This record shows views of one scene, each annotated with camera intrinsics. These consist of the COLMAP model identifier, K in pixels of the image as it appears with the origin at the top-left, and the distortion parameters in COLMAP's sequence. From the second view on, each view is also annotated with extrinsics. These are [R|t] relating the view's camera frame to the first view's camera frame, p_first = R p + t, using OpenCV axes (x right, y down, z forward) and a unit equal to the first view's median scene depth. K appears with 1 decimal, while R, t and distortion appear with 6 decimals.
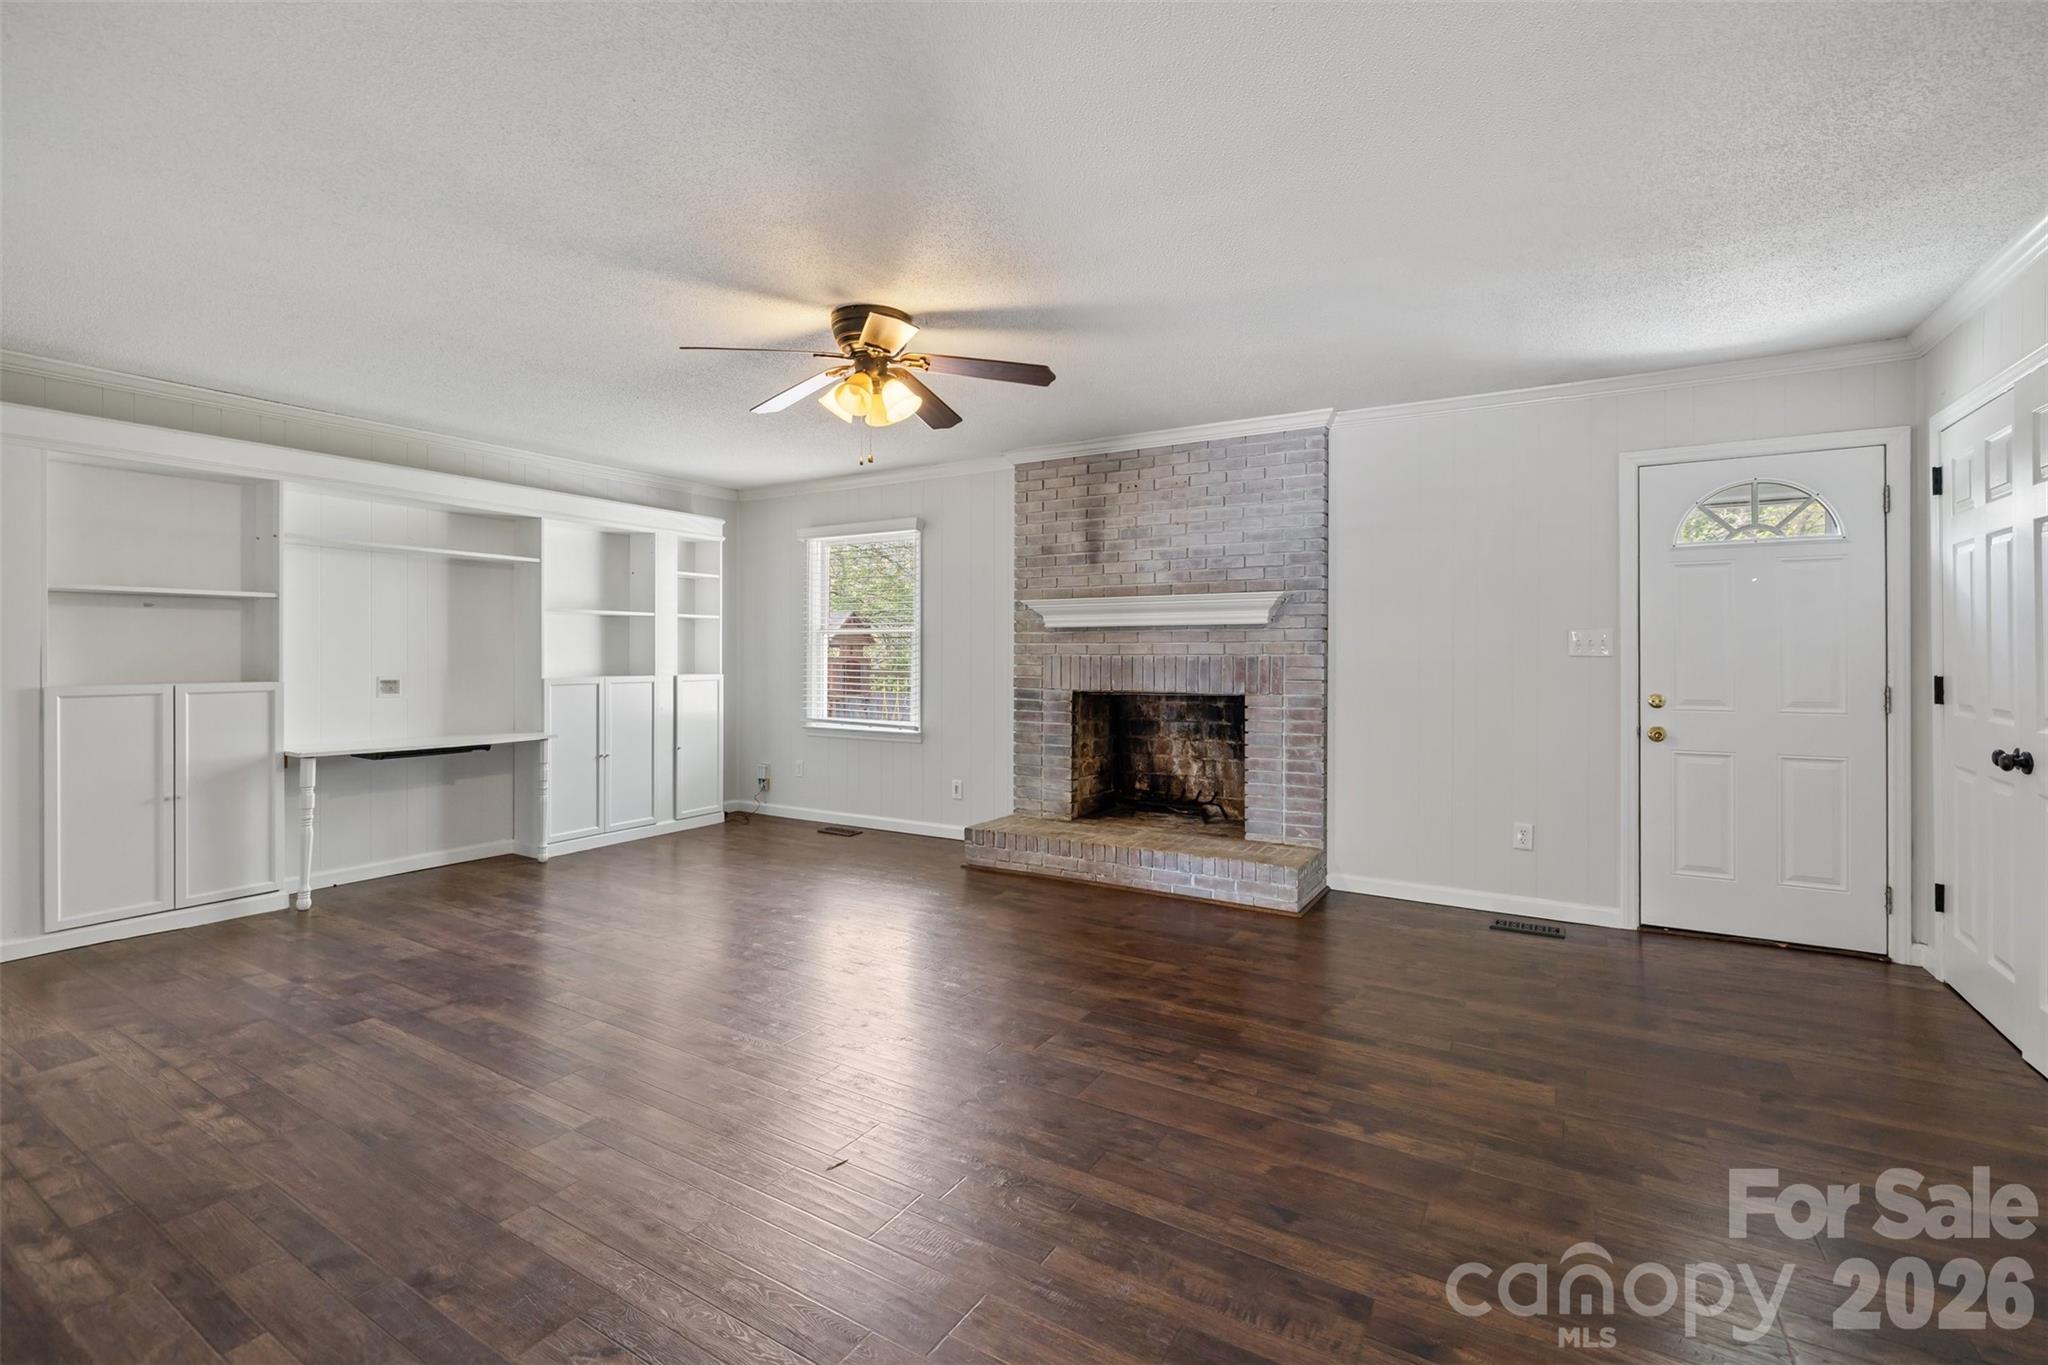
lens RADIAL K [[911.0, 0, 1026.4], [0, 911.0, 651.1], [0, 0, 1]] dist [-0.008156, 0.003117]
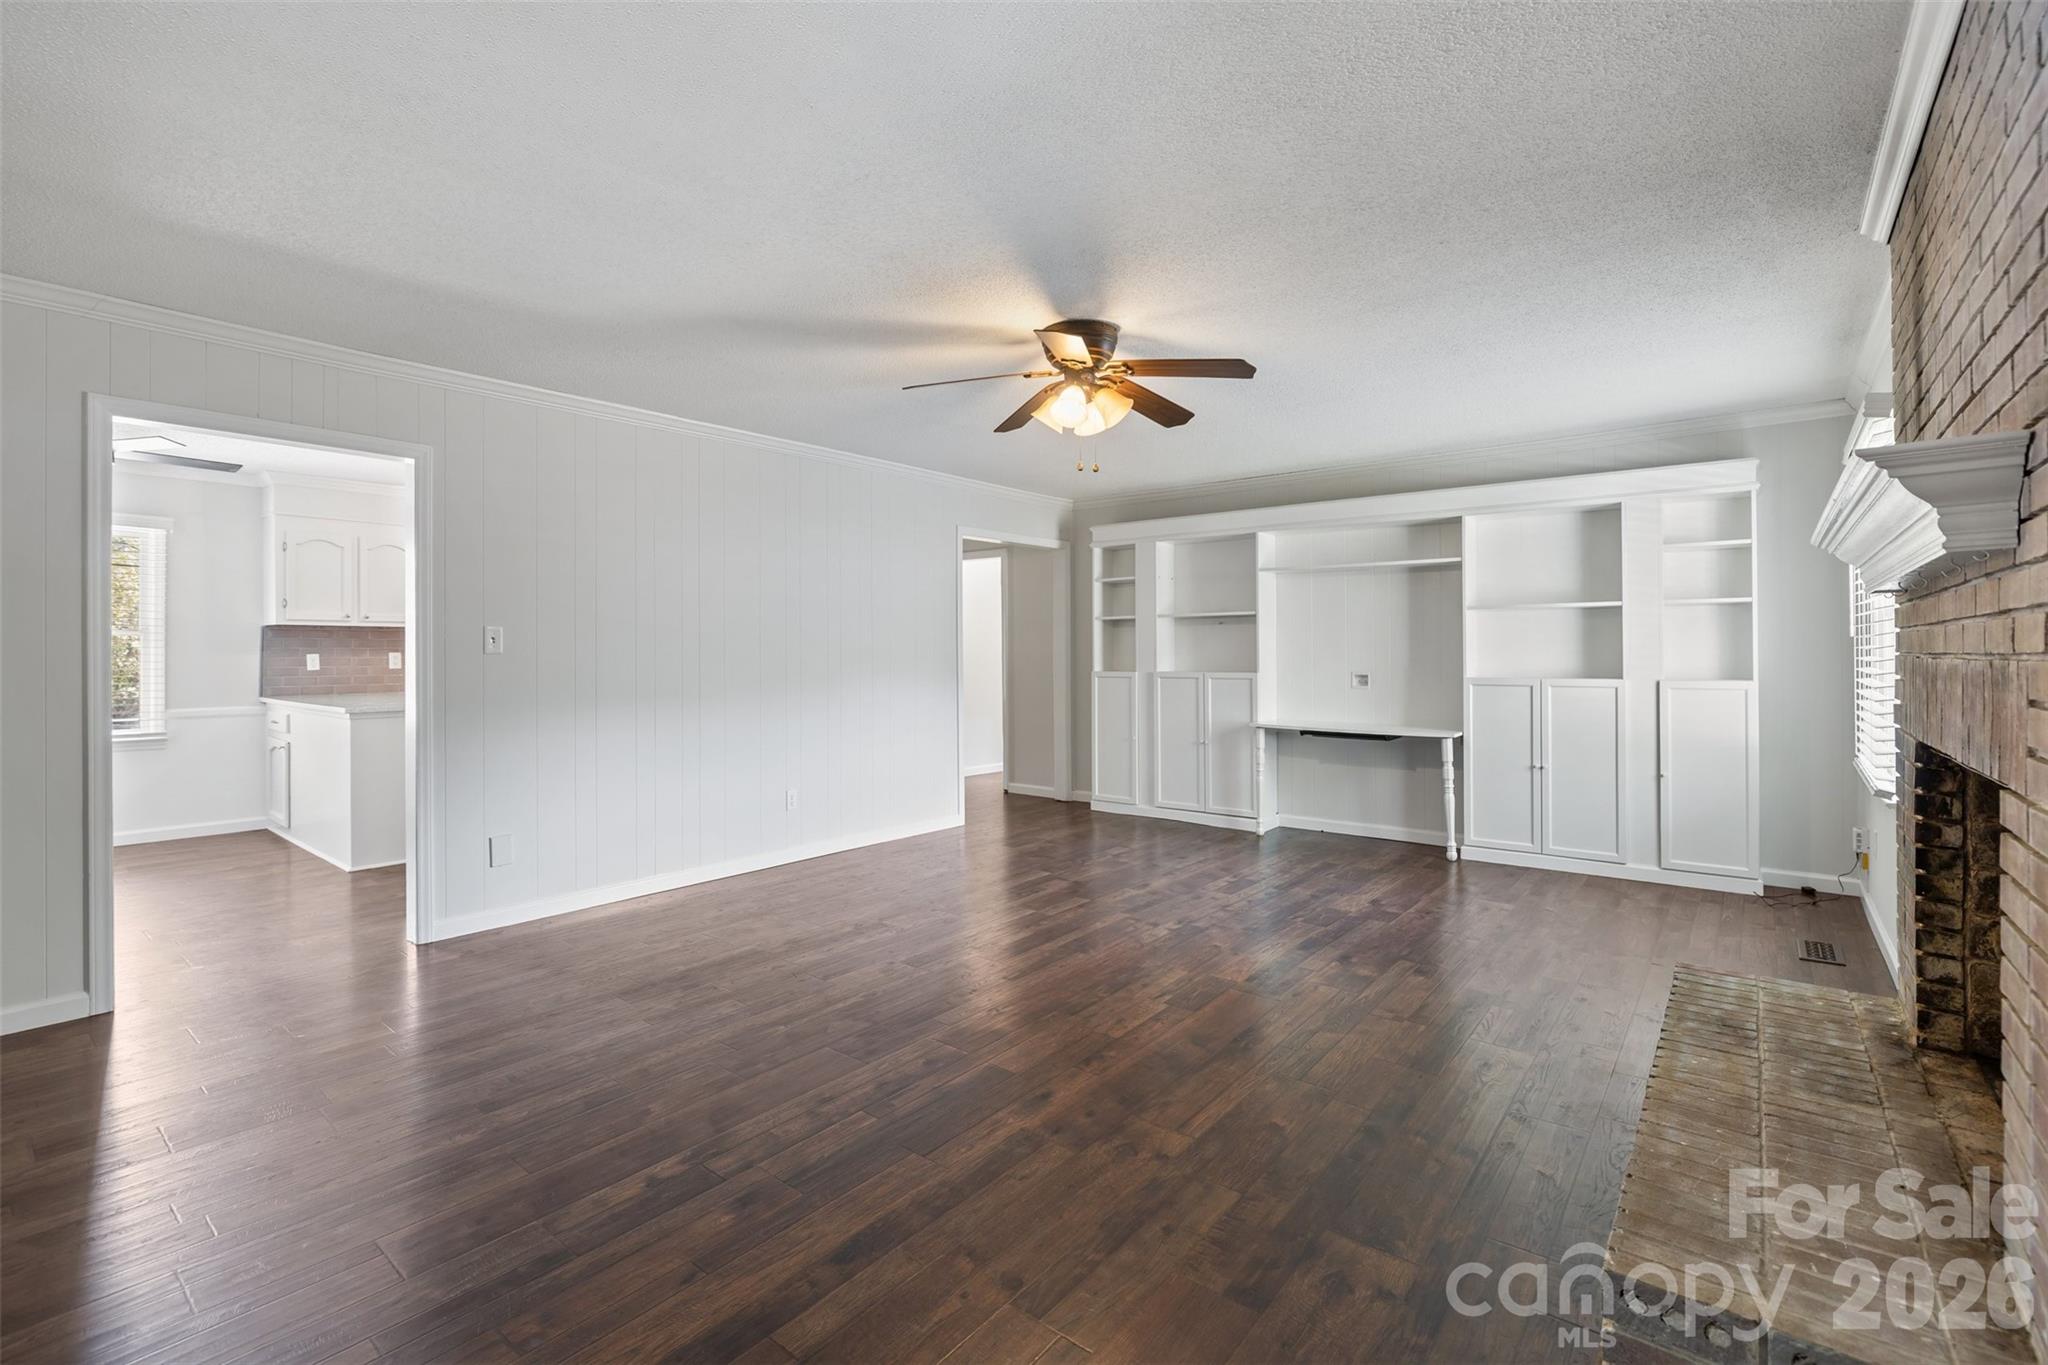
lens RADIAL K [[911.0, 0, 987.1], [0, 911.0, 651.0], [0, 0, 1]] dist [-0.008156, 0.003117]
pose [[-0.161468, -0.004516, -0.986868, 0.568372], [0.006681, 0.999962, -0.005669, 0.003368], [0.986855, -0.007509, -0.161431, 0.689574]]
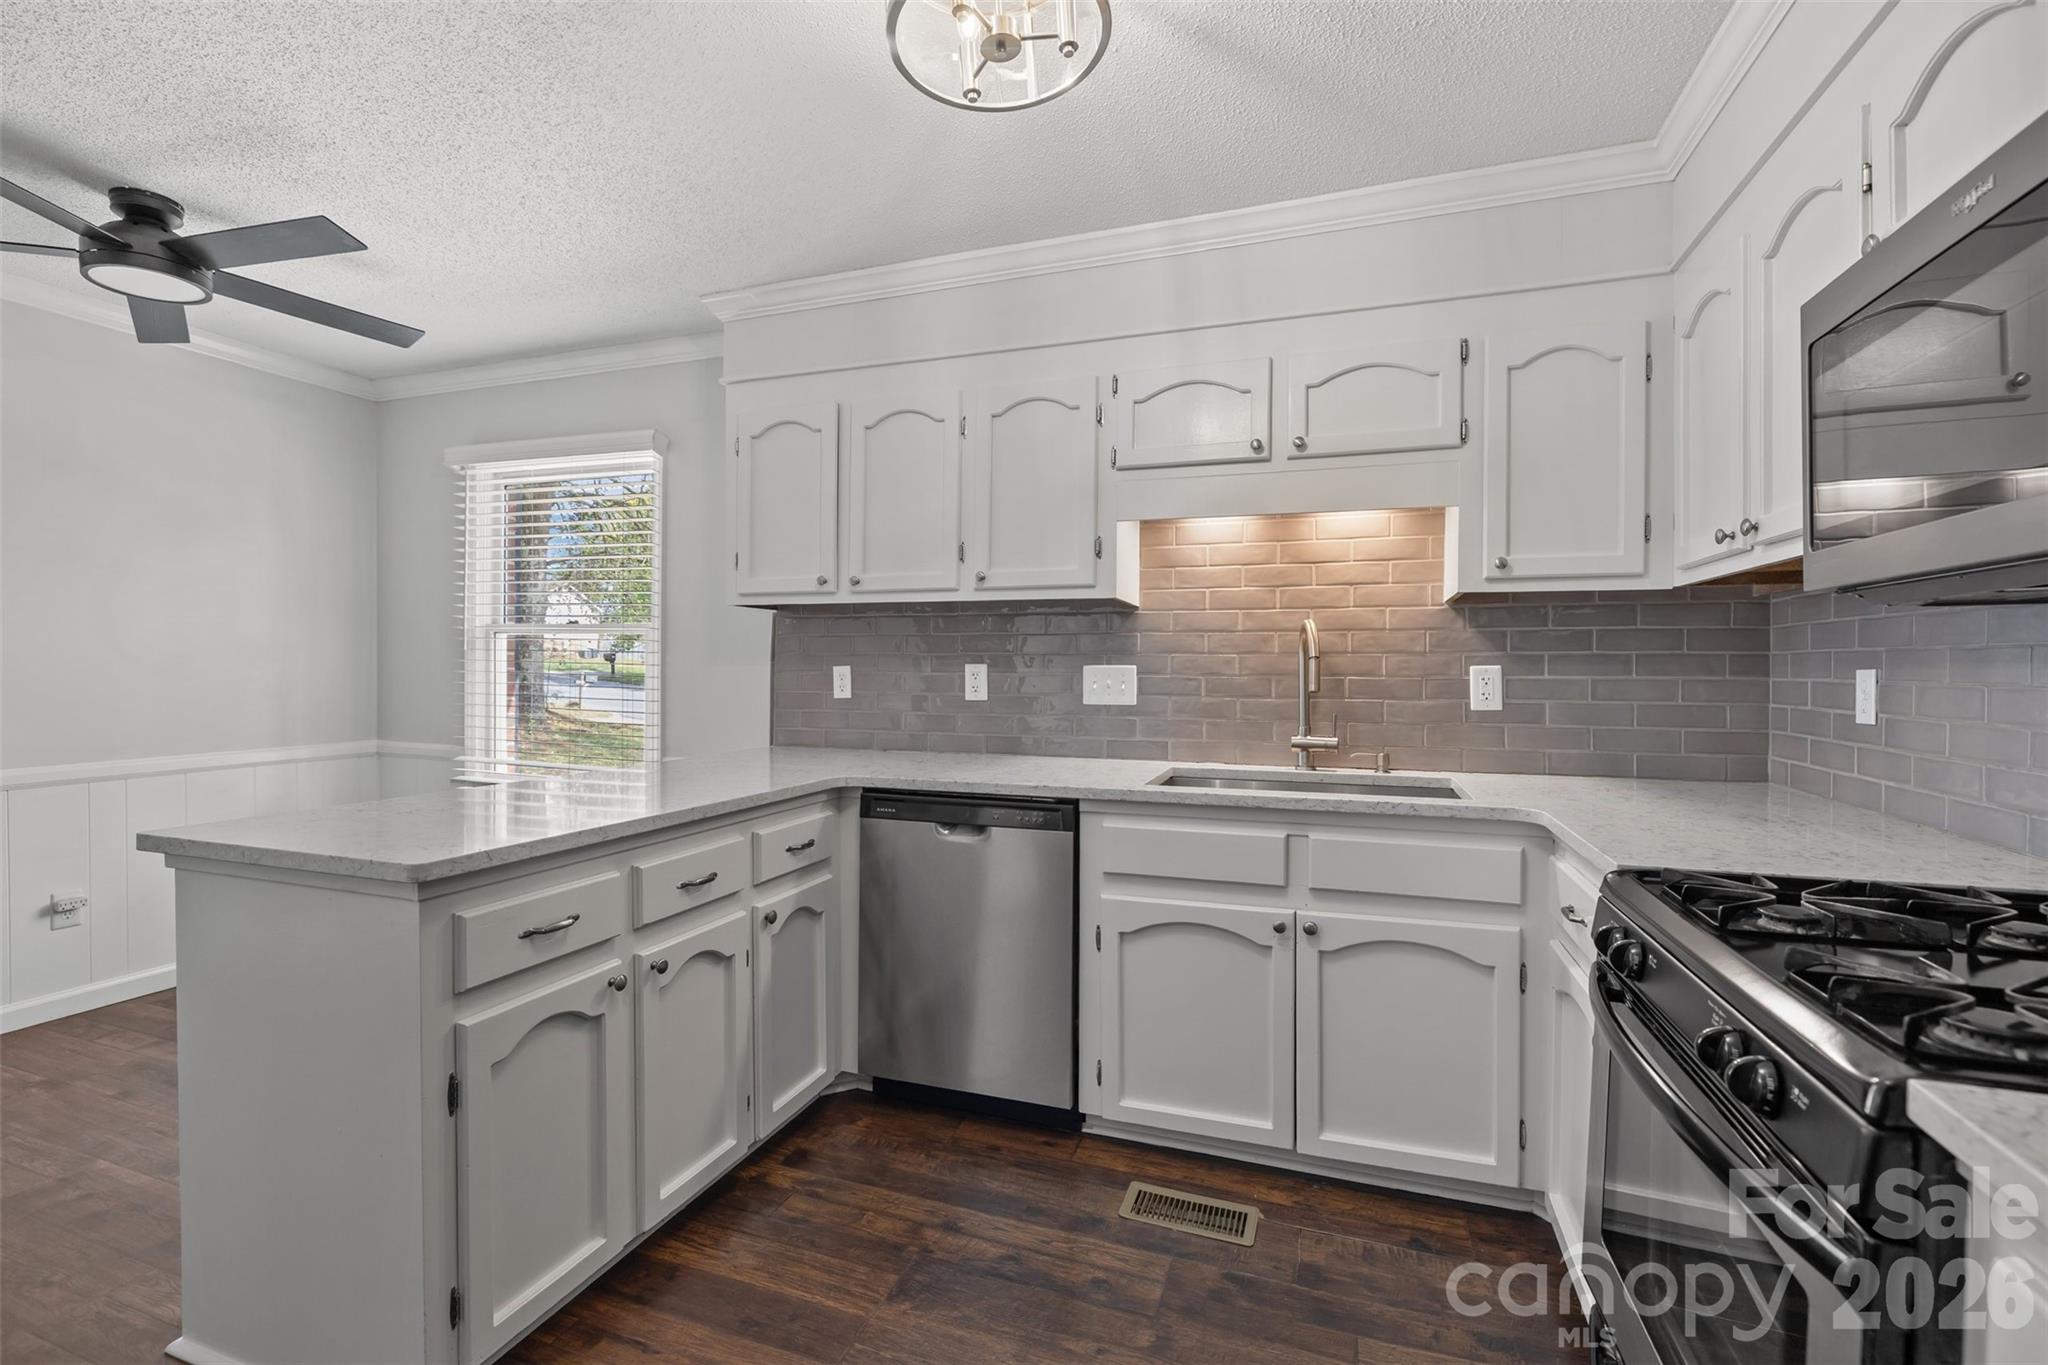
lens RADIAL K [[911.0, 0, 1012.4], [0, 911.0, 676.5], [0, 0, 1]] dist [-0.008156, 0.003117]
pose [[-0.979906, -0.006046, -0.199367, -0.560257], [-0.007663, 0.999944, 0.007340, -0.004185], [0.199311, 0.008720, -0.979897, 0.176841]]
